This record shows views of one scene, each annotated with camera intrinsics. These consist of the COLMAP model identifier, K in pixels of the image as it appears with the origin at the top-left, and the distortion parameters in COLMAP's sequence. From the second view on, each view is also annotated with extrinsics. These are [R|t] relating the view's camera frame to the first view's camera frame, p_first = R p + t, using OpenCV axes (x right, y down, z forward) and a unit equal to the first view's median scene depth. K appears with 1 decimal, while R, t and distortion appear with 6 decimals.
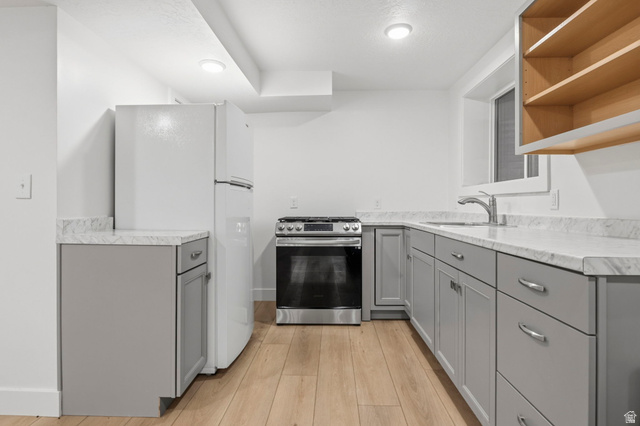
lens RADIAL K [[323.1, 0, 318.6], [0, 323.1, 209.8], [0, 0, 1]] dist [-0.004764, 0.002039]
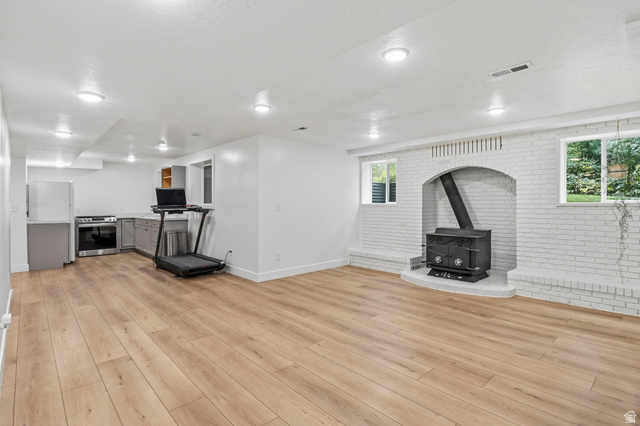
lens RADIAL K [[323.1, 0, 319.7], [0, 323.1, 210.1], [0, 0, 1]] dist [-0.004764, 0.002039]
pose [[0.703272, -0.009104, 0.710863, -0.607455], [0.002364, 0.999942, 0.010467, -0.046123], [-0.710917, -0.005681, 0.703253, -2.186181]]
